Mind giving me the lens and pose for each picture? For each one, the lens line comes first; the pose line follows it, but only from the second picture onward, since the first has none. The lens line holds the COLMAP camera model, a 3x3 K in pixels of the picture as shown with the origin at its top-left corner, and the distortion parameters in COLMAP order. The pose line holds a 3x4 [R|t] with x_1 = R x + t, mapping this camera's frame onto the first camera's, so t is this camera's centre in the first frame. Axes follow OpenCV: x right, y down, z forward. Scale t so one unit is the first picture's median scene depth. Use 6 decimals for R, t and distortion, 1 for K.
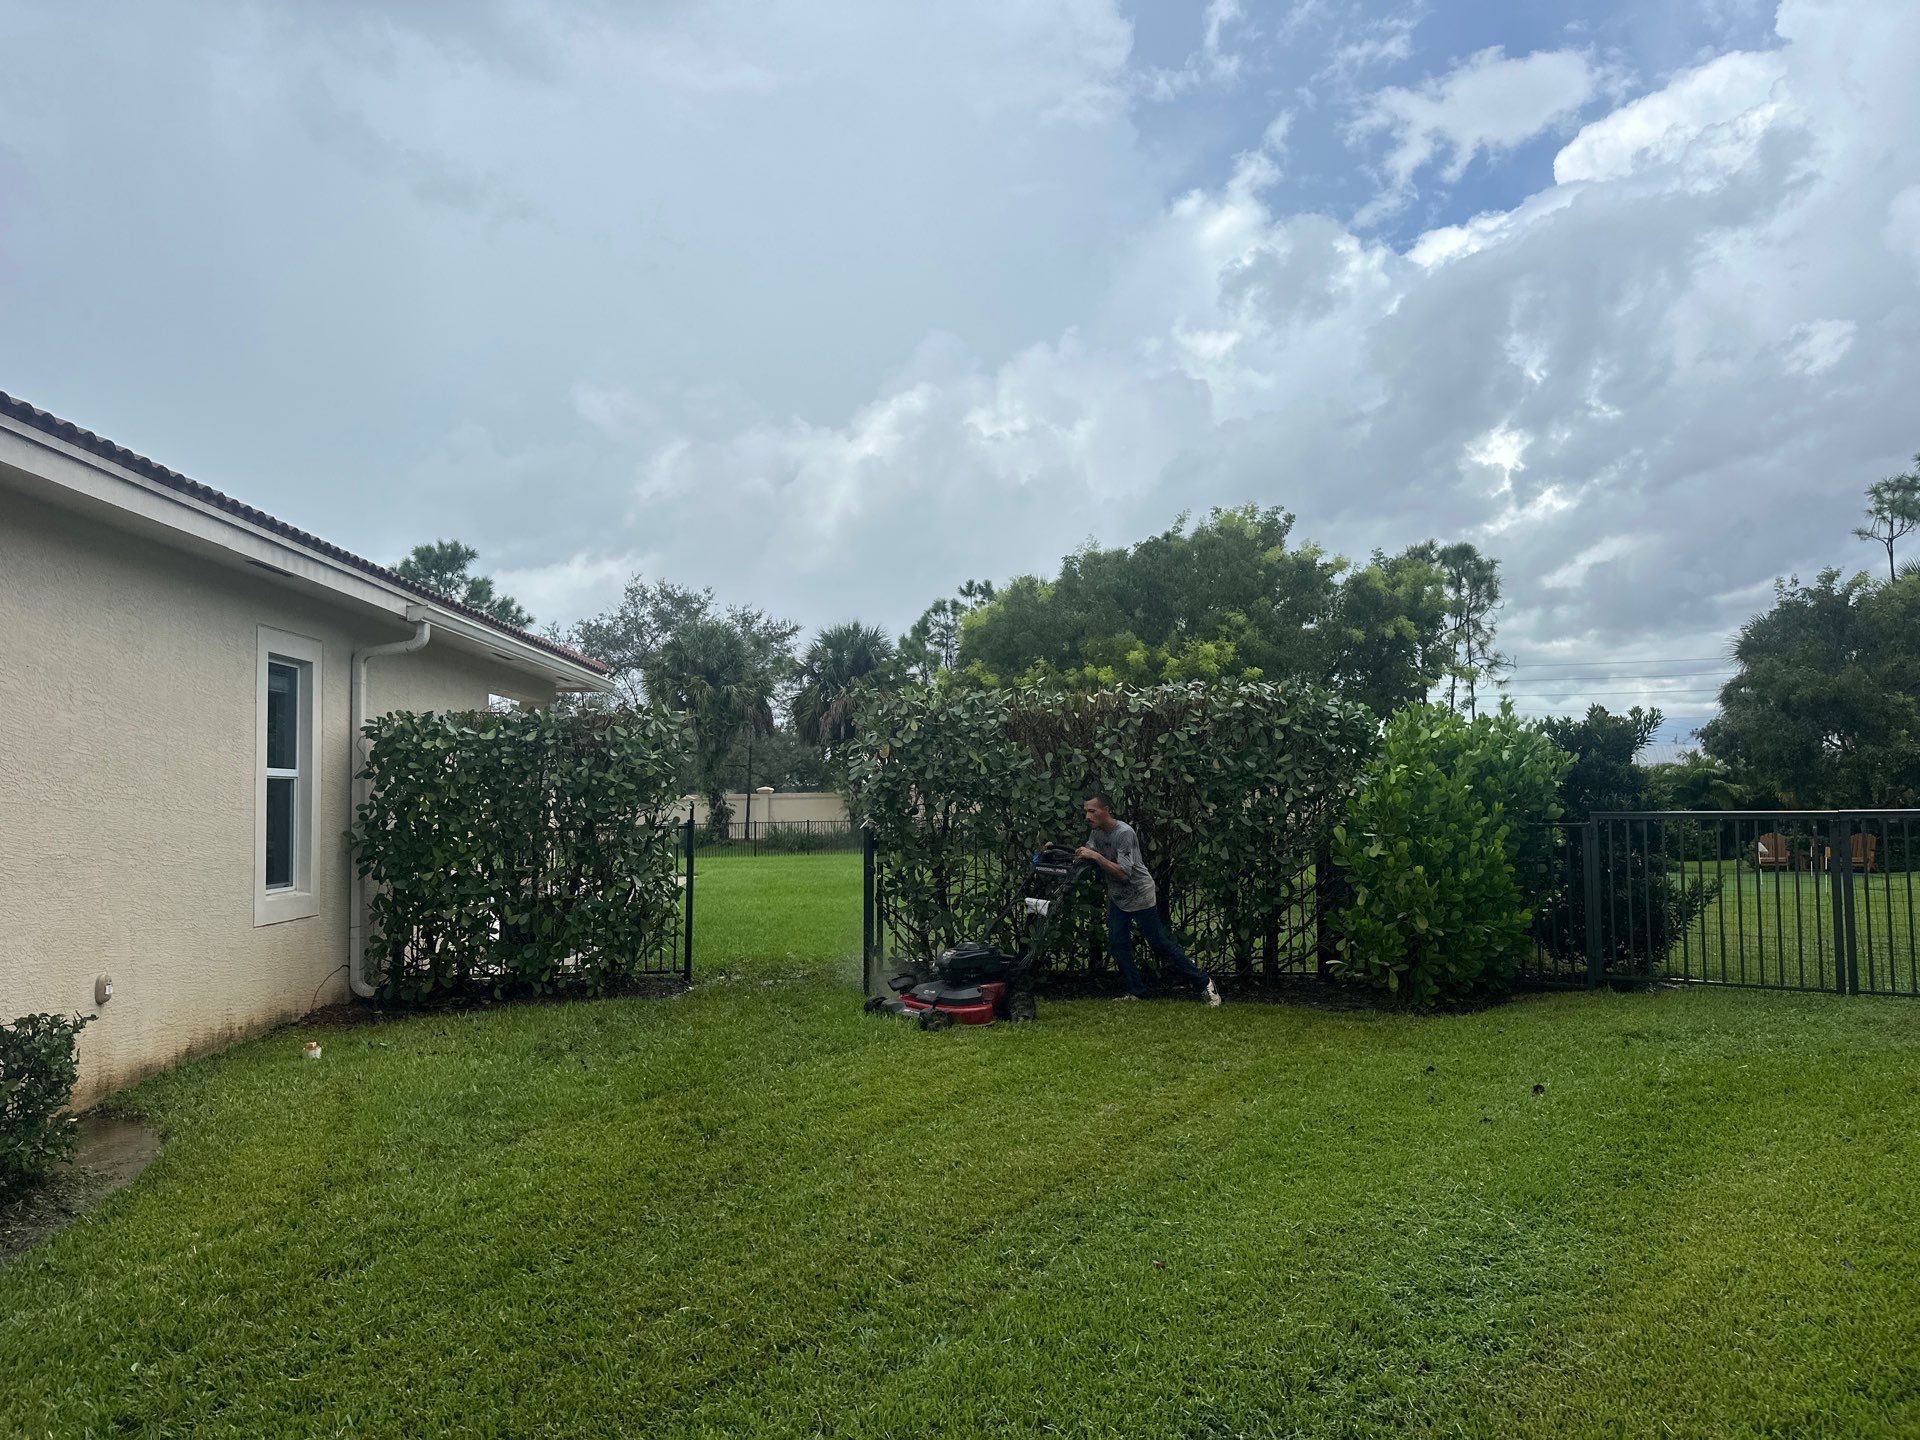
lens RADIAL K [[1365.2, 0, 962.0], [0, 1365.2, 726.2], [0, 0, 1]] dist [0.046686, -0.043284]
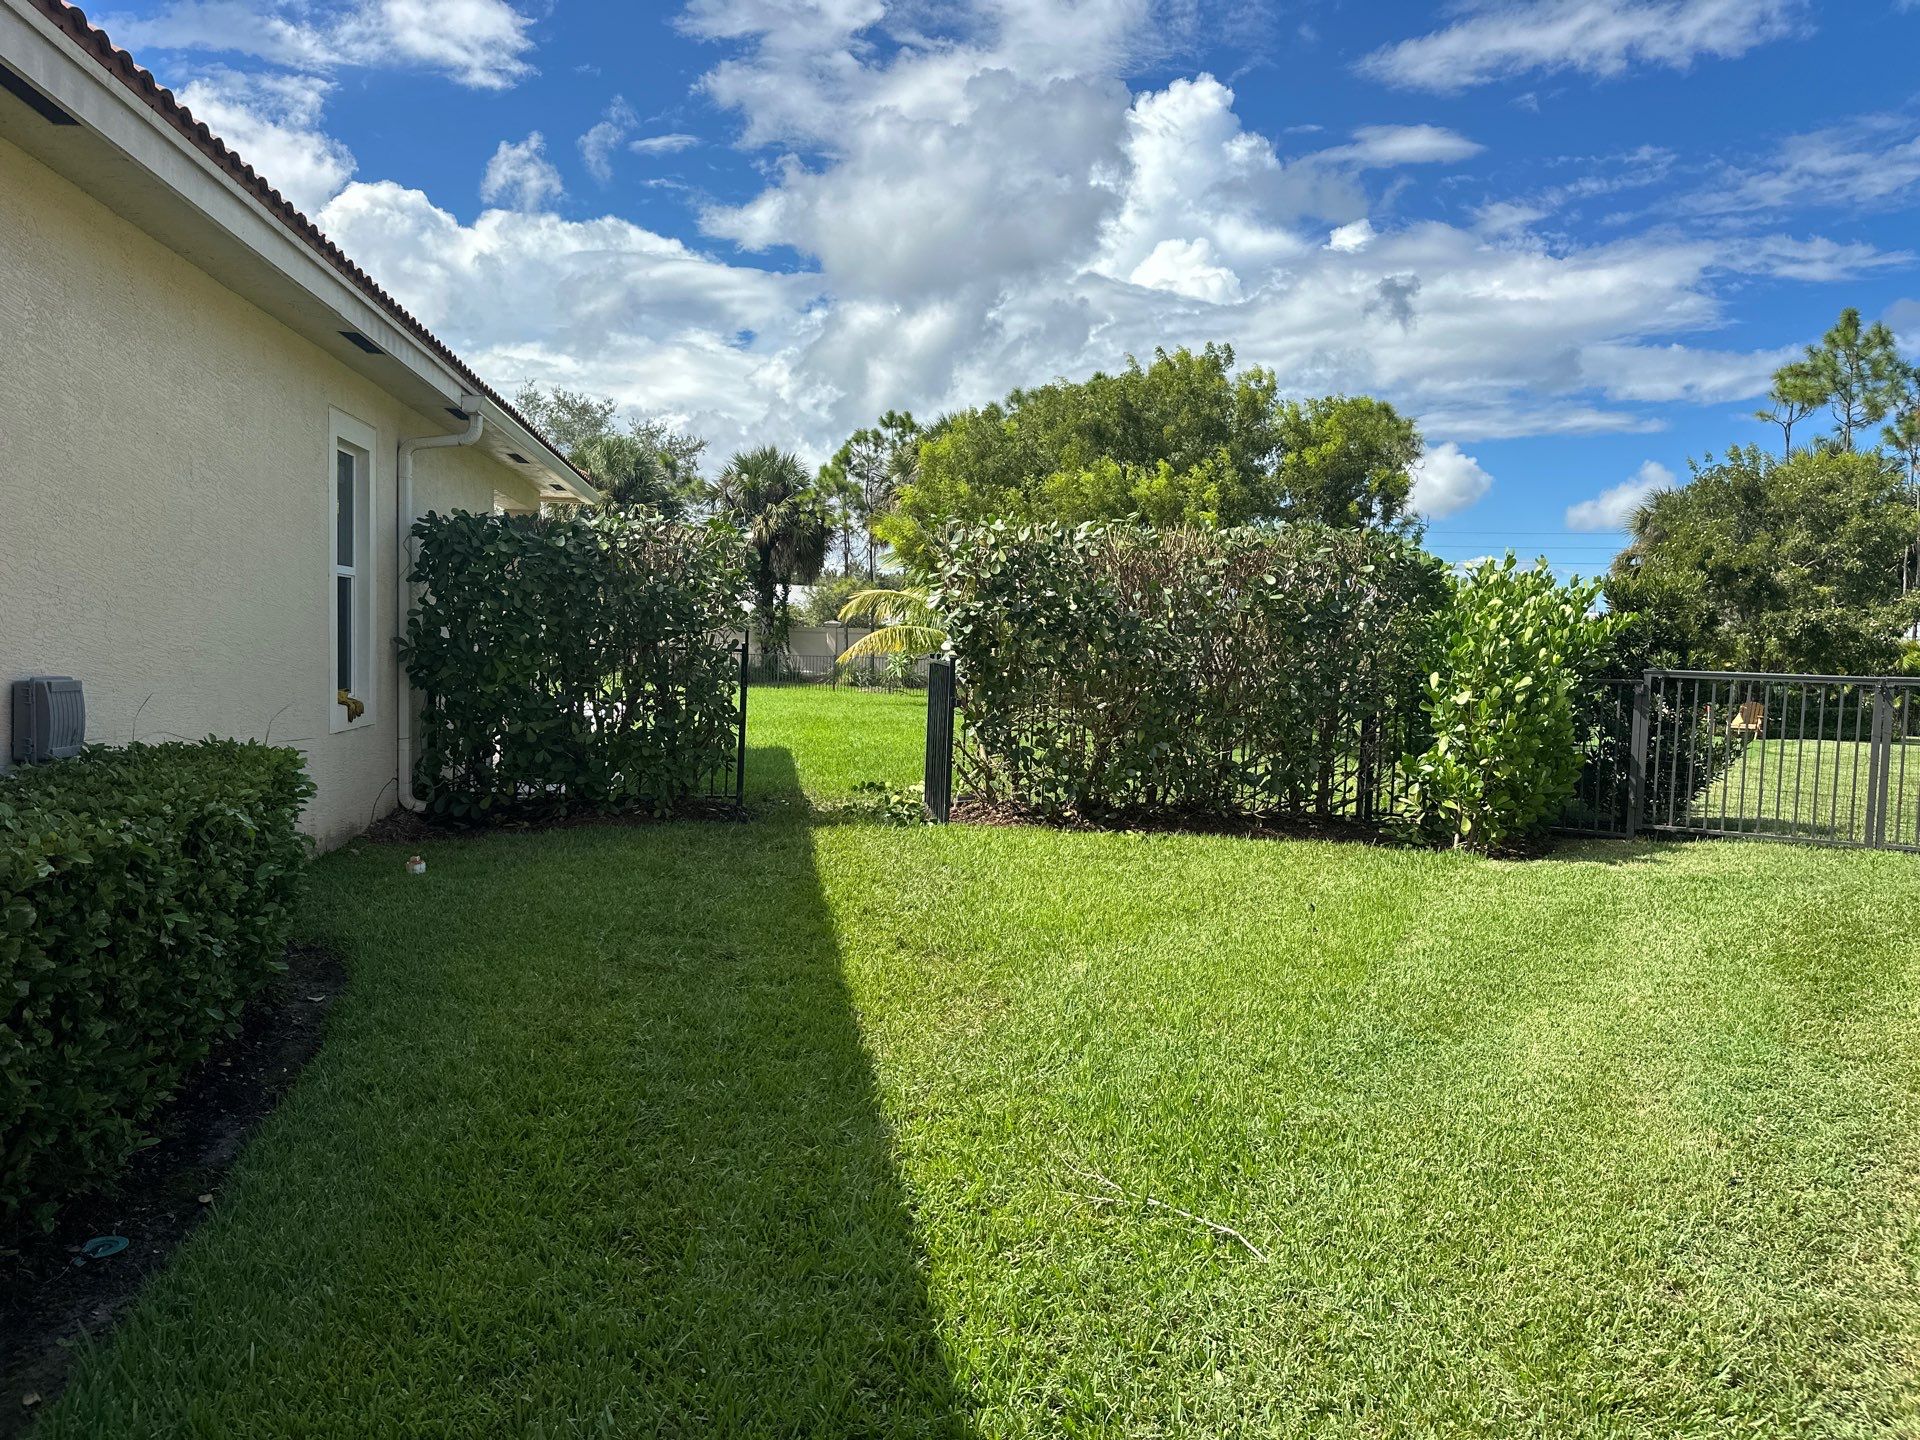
lens RADIAL K [[1365.2, 0, 968.6], [0, 1365.2, 727.7], [0, 0, 1]] dist [0.046686, -0.043284]
pose [[0.989893, 0.037408, 0.136792, -0.215891], [-0.053103, 0.992180, 0.112956, 0.013090], [-0.131497, -0.119079, 0.984139, 0.026108]]
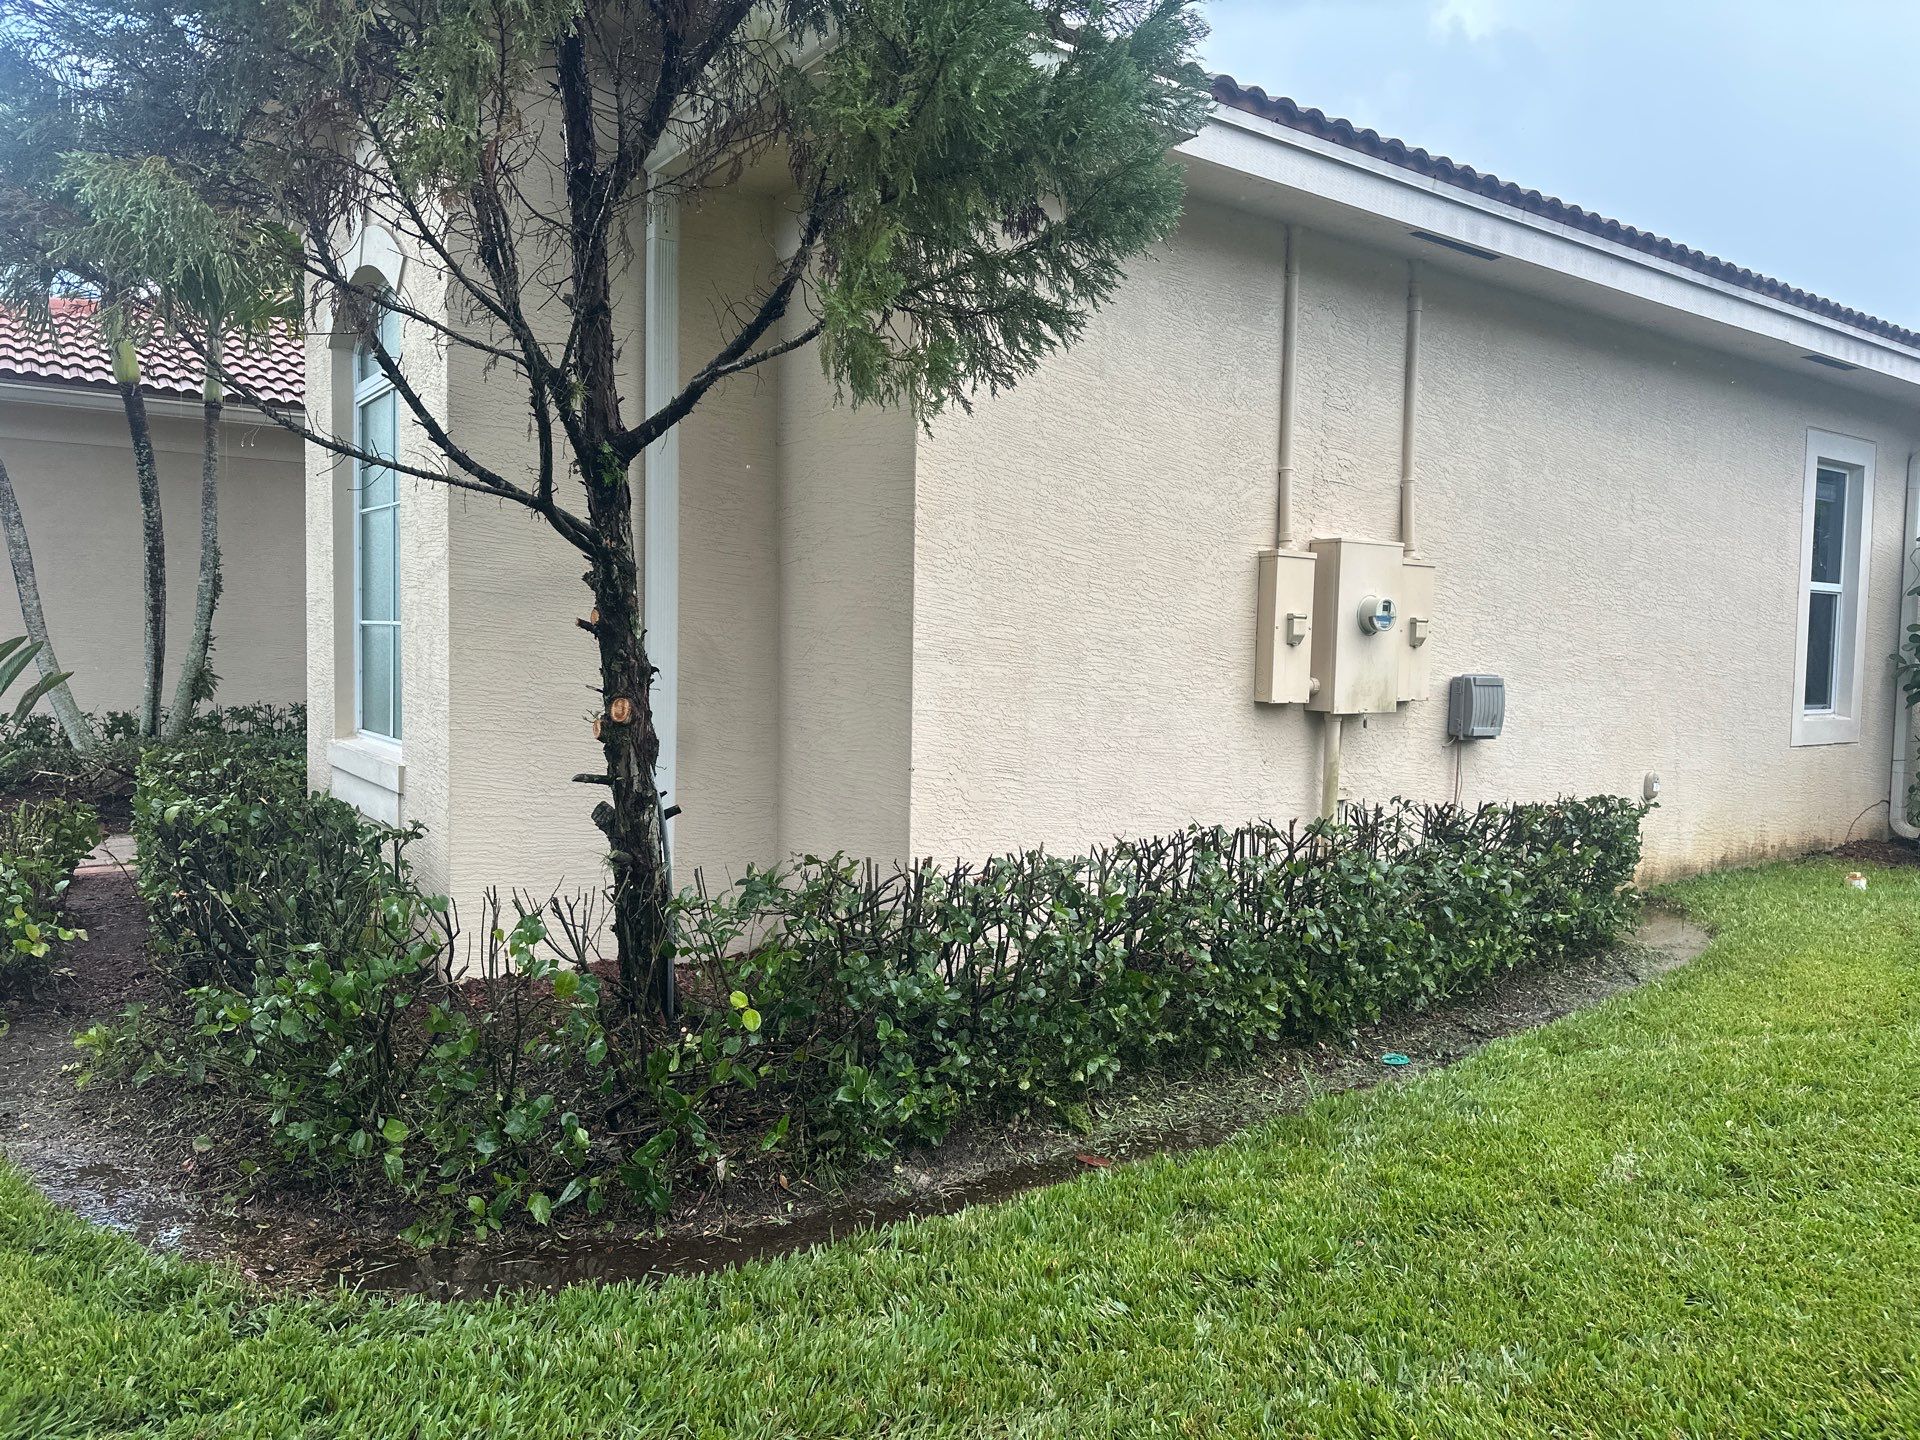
lens RADIAL K [[1365.2, 0, 963.9], [0, 1365.2, 729.0], [0, 0, 1]] dist [0.046686, -0.043284]
pose [[0.558886, 0.075585, -0.825793, -0.041316], [0.016686, 0.994611, 0.102329, 0.025582], [0.829077, -0.070969, 0.554613, -0.013768]]
